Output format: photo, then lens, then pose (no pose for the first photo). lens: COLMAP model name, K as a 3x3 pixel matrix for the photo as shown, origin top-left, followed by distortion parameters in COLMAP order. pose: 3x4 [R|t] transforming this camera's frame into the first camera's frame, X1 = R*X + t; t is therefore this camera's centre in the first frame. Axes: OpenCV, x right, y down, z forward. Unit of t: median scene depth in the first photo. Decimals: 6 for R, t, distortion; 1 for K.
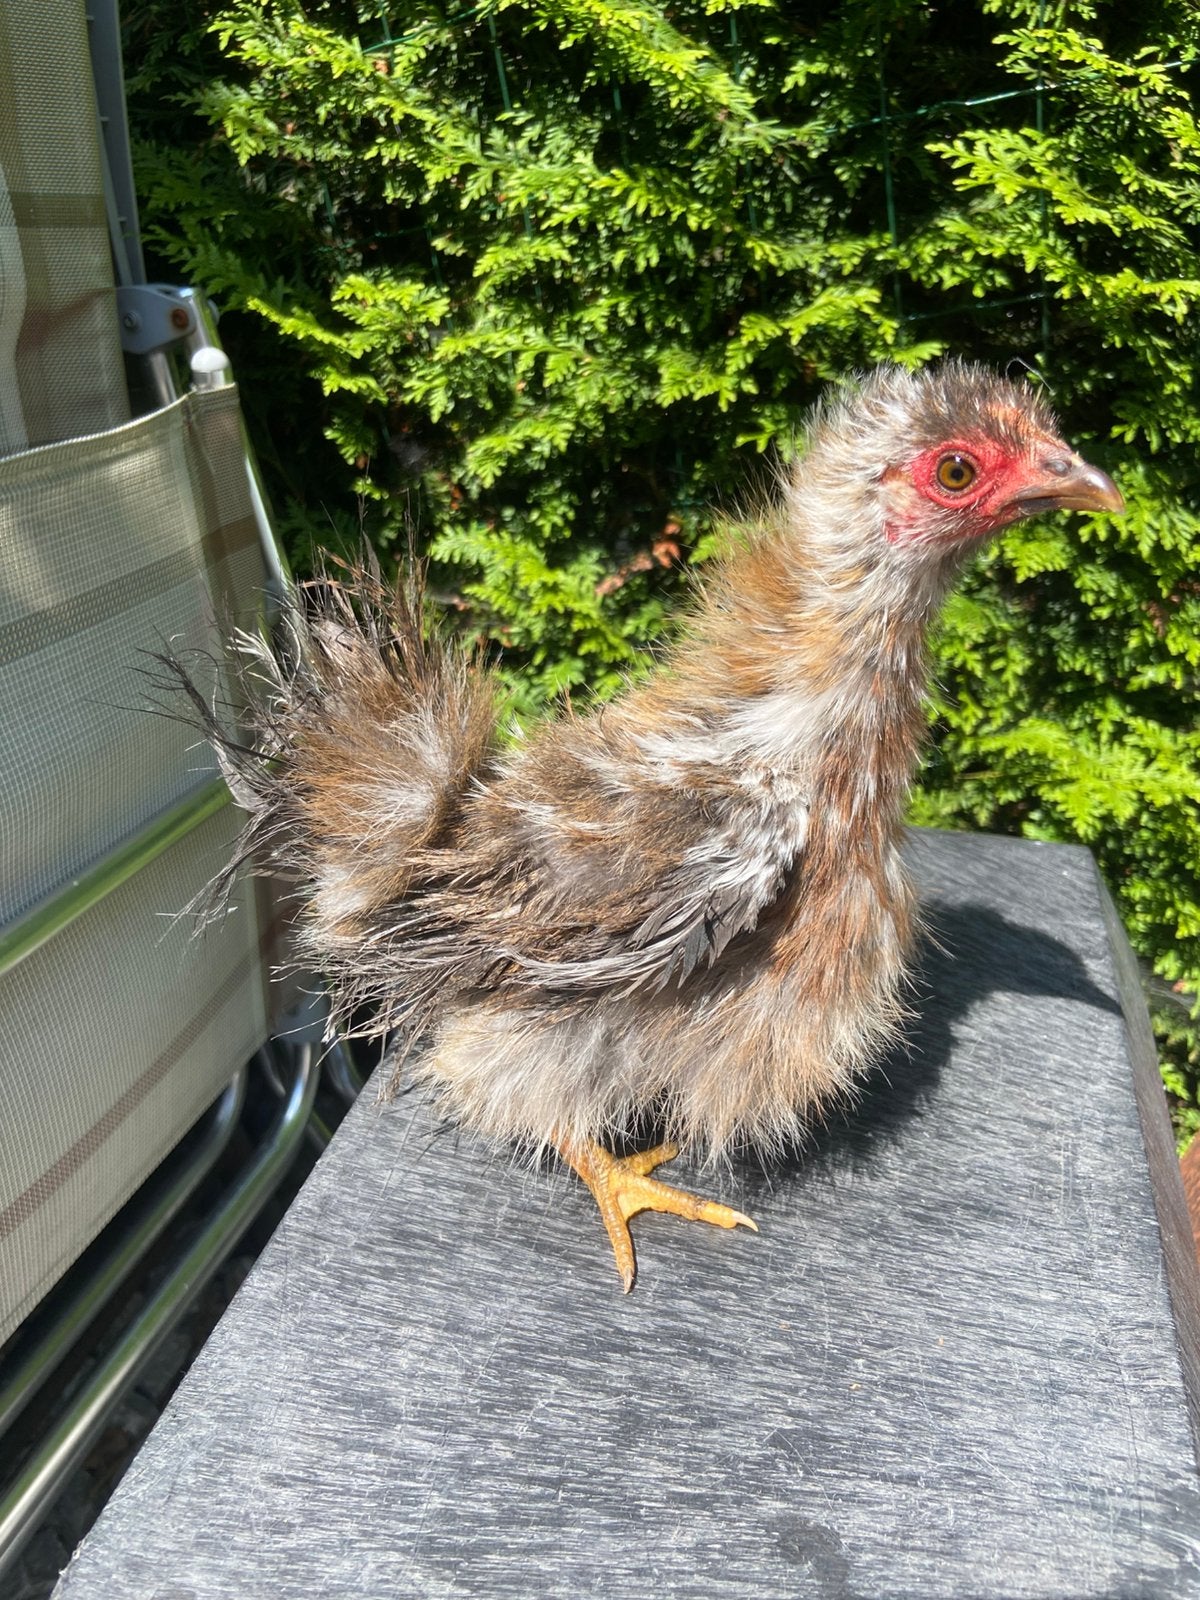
lens RADIAL K [[1260.3, 0, 594.7], [0, 1260.3, 775.6], [0, 0, 1]] dist [0.121186, -0.184380]
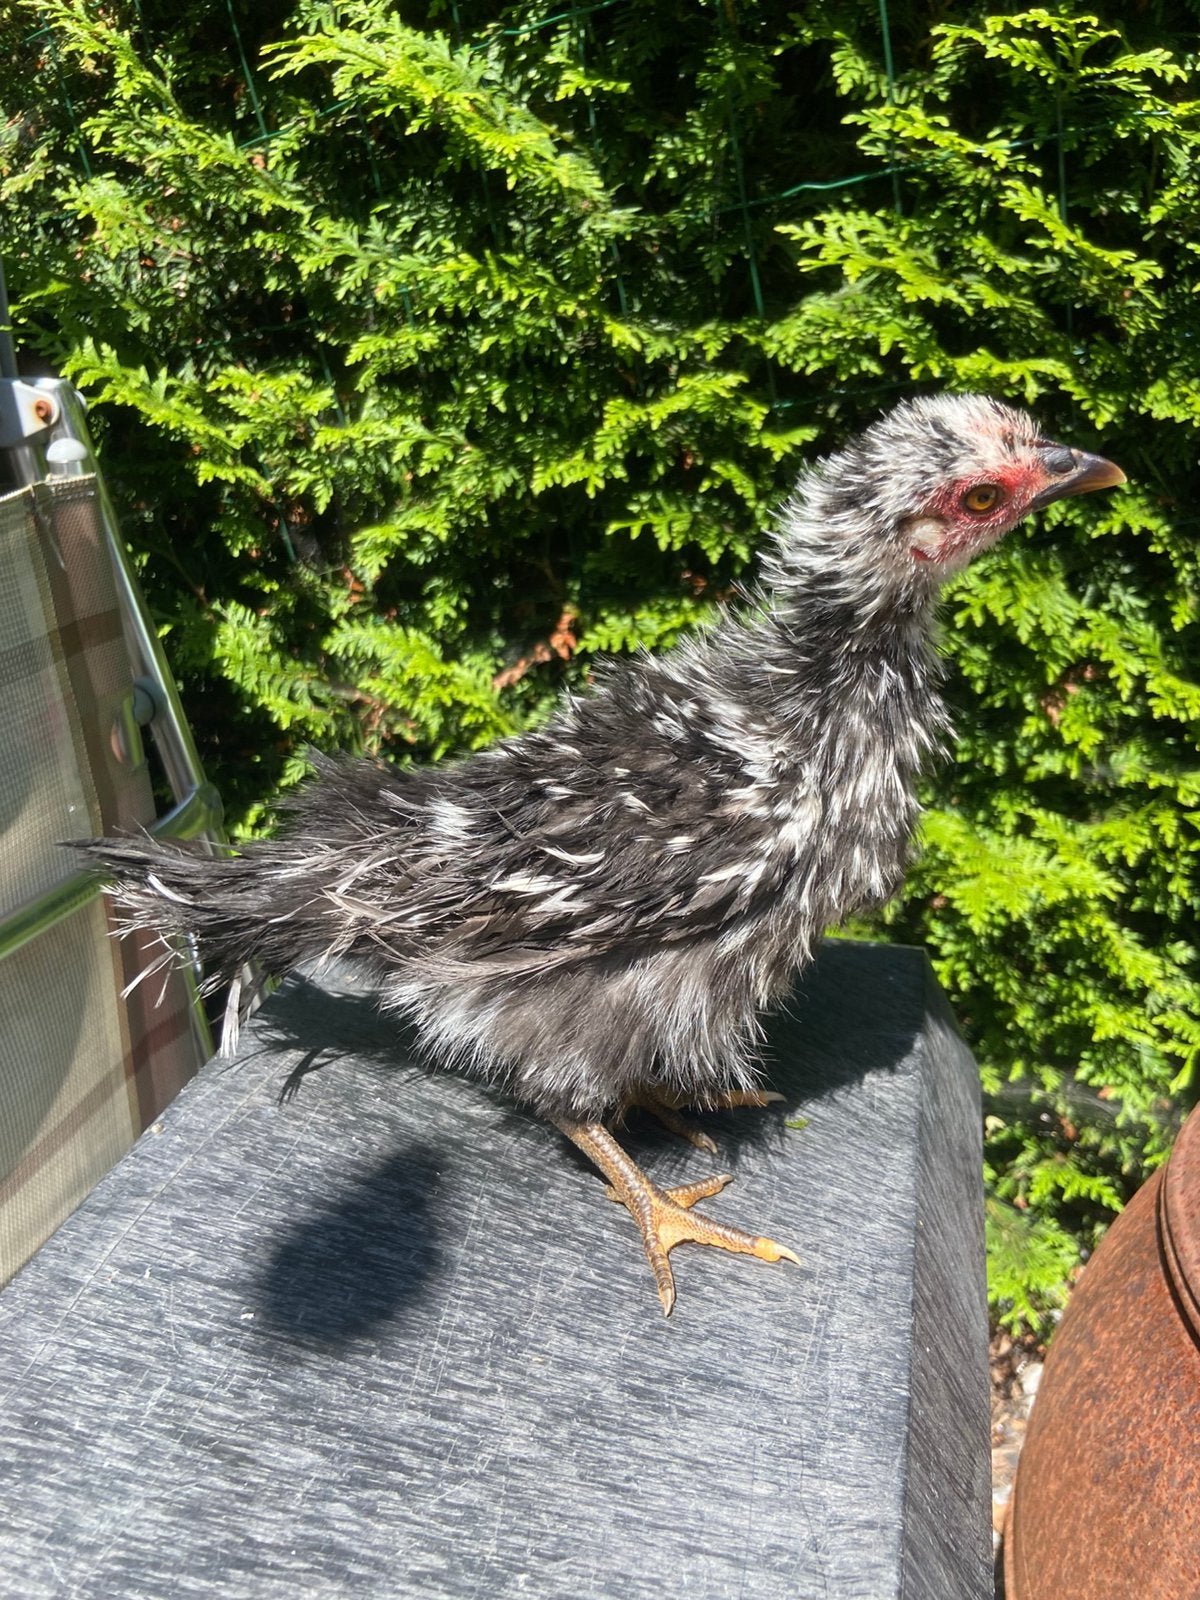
lens RADIAL K [[1260.3, 0, 620.8], [0, 1260.3, 782.2], [0, 0, 1]] dist [0.121186, -0.184380]
pose [[0.999899, -0.011560, 0.008318, 0.113592], [0.012115, 0.997467, -0.070091, -0.002123], [-0.007486, 0.070184, 0.997506, 0.050876]]
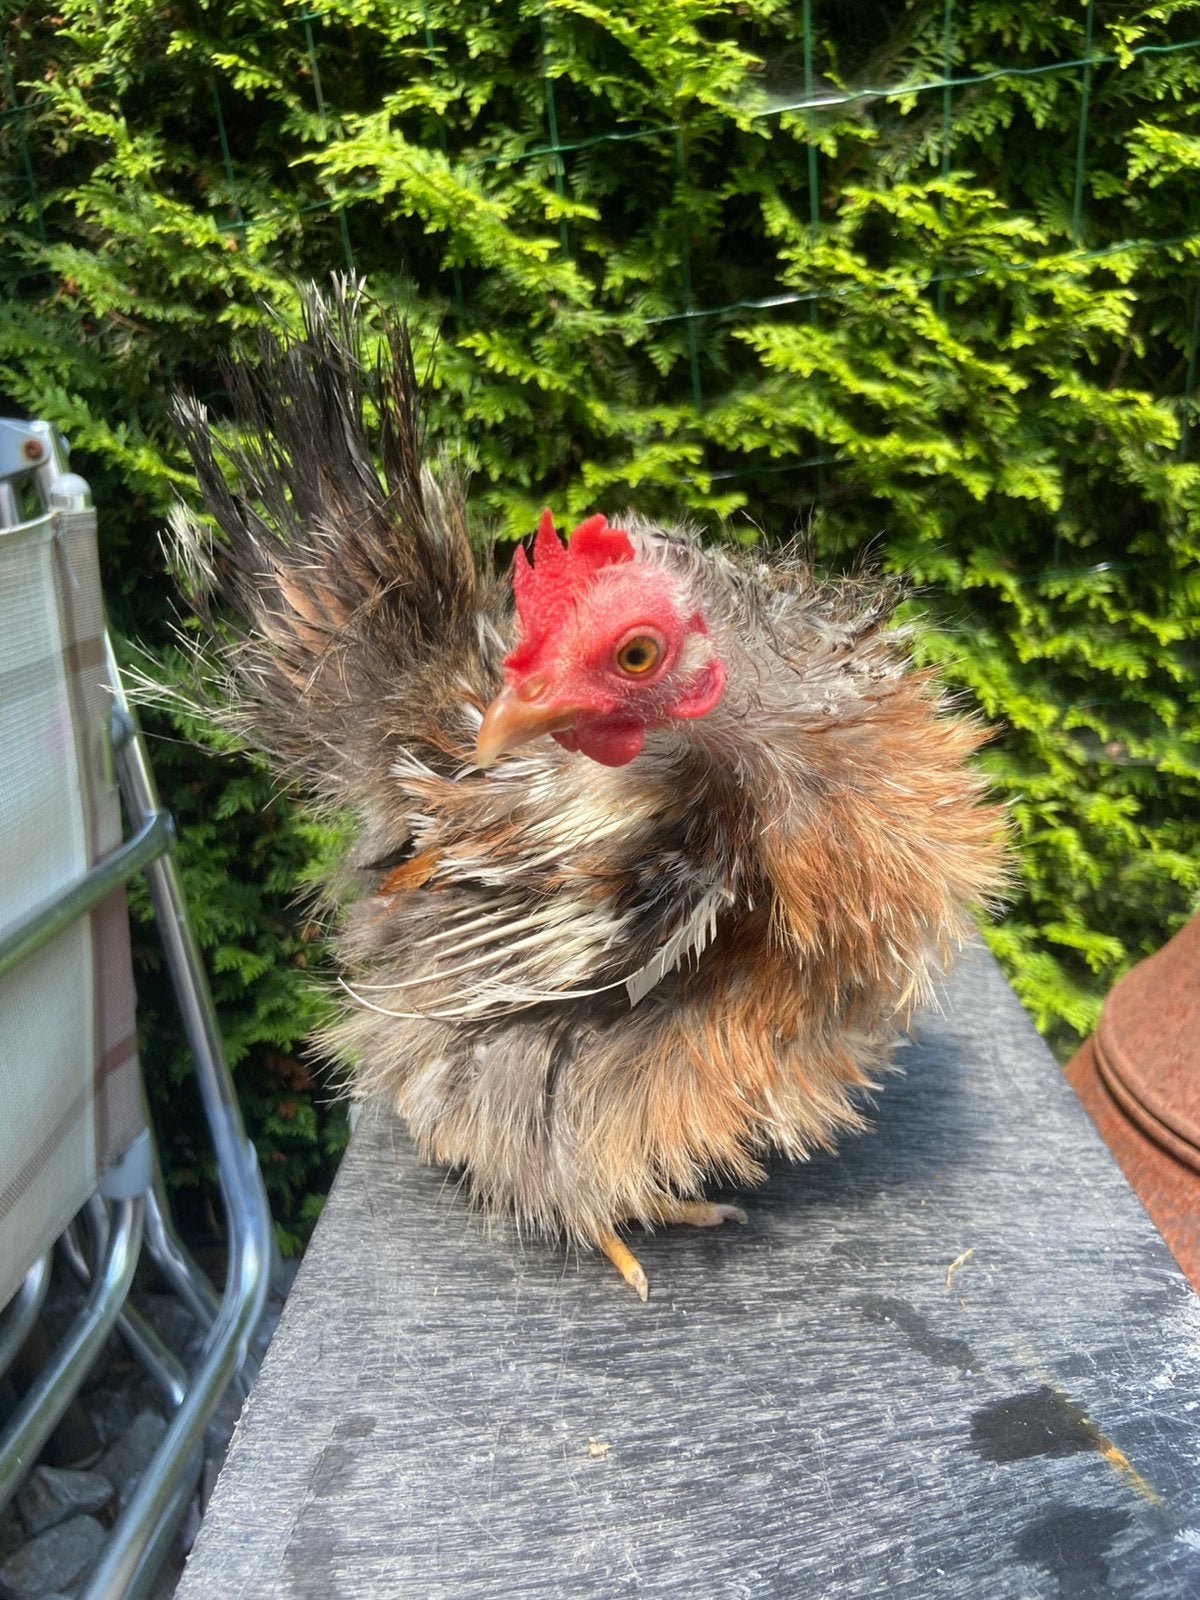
lens RADIAL K [[1260.3, 0, 631.7], [0, 1260.3, 777.0], [0, 0, 1]] dist [0.121186, -0.184380]
pose [[0.969128, -0.017007, 0.245972, -0.128257], [0.058146, 0.985244, -0.160975, 0.105909], [-0.239605, 0.170308, 0.955816, -0.061134]]
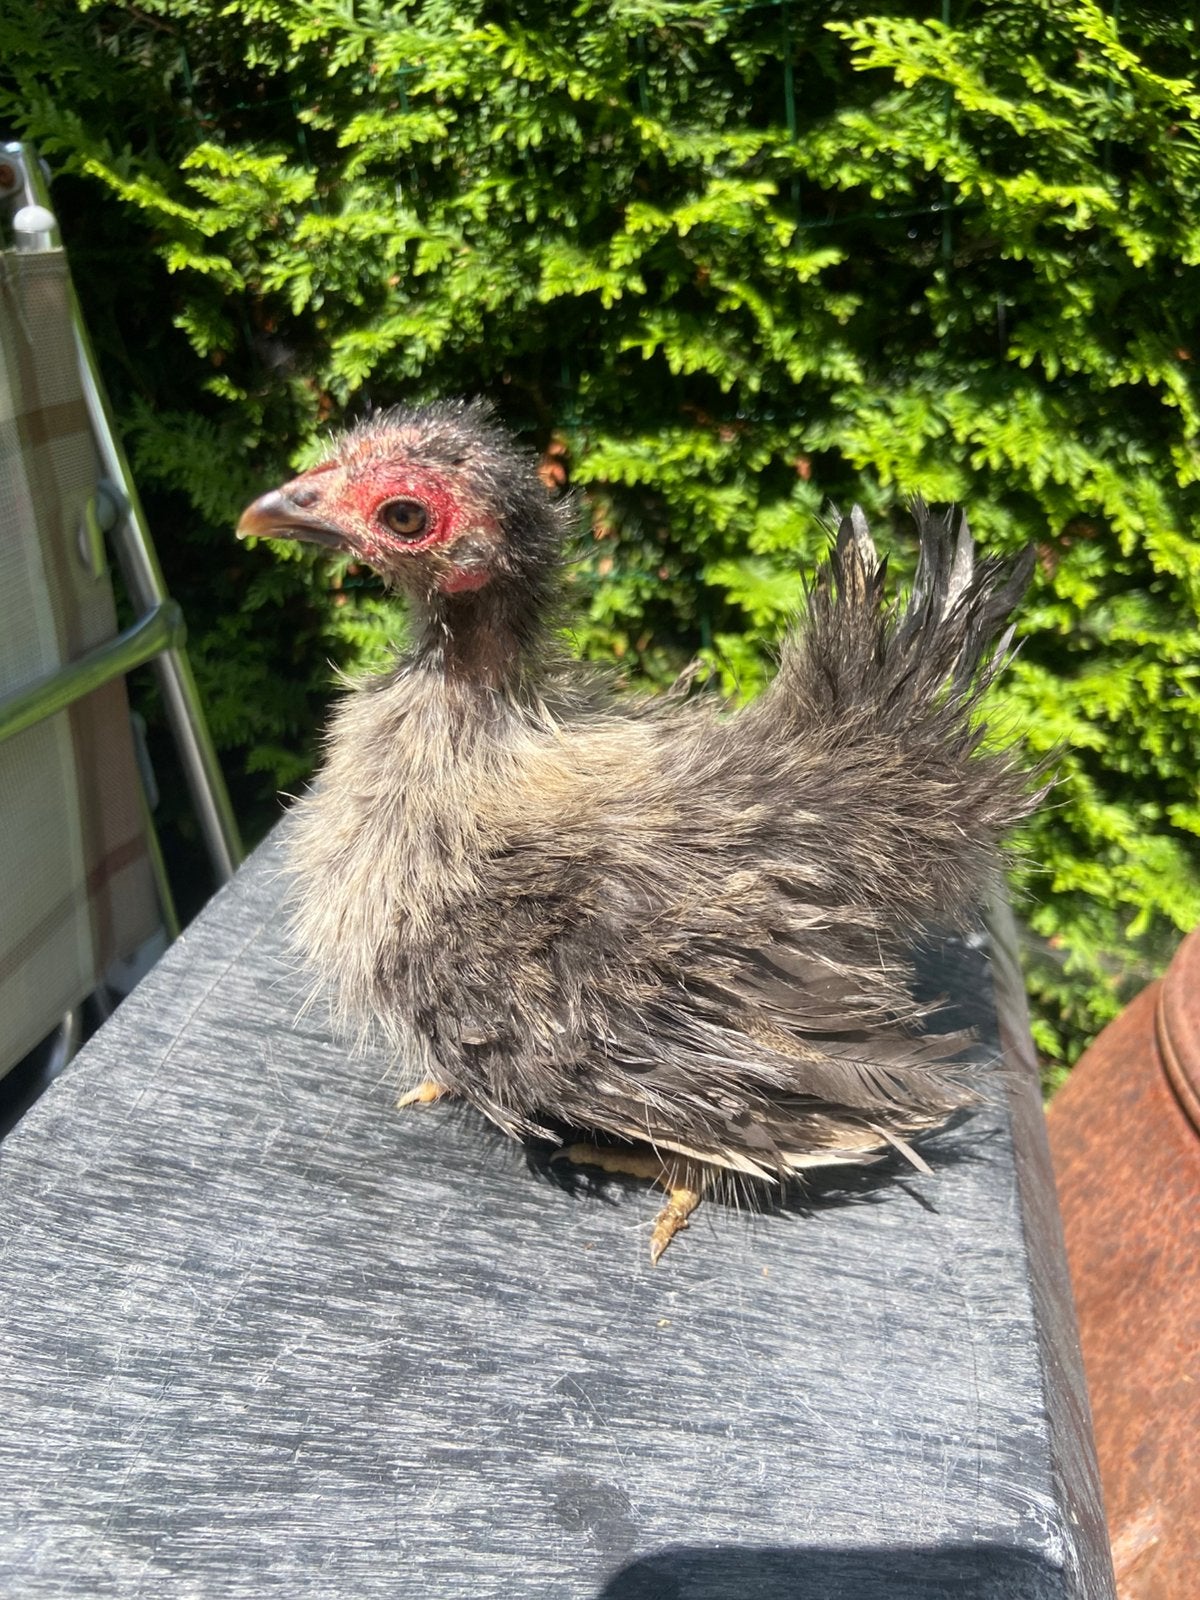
lens RADIAL K [[1260.3, 0, 626.9], [0, 1260.3, 795.0], [0, 0, 1]] dist [0.121186, -0.184380]
pose [[0.995018, 0.026169, 0.096201, 0.035695], [-0.028918, 0.999209, 0.027290, 0.040937], [-0.095411, -0.029936, 0.994988, 0.065682]]
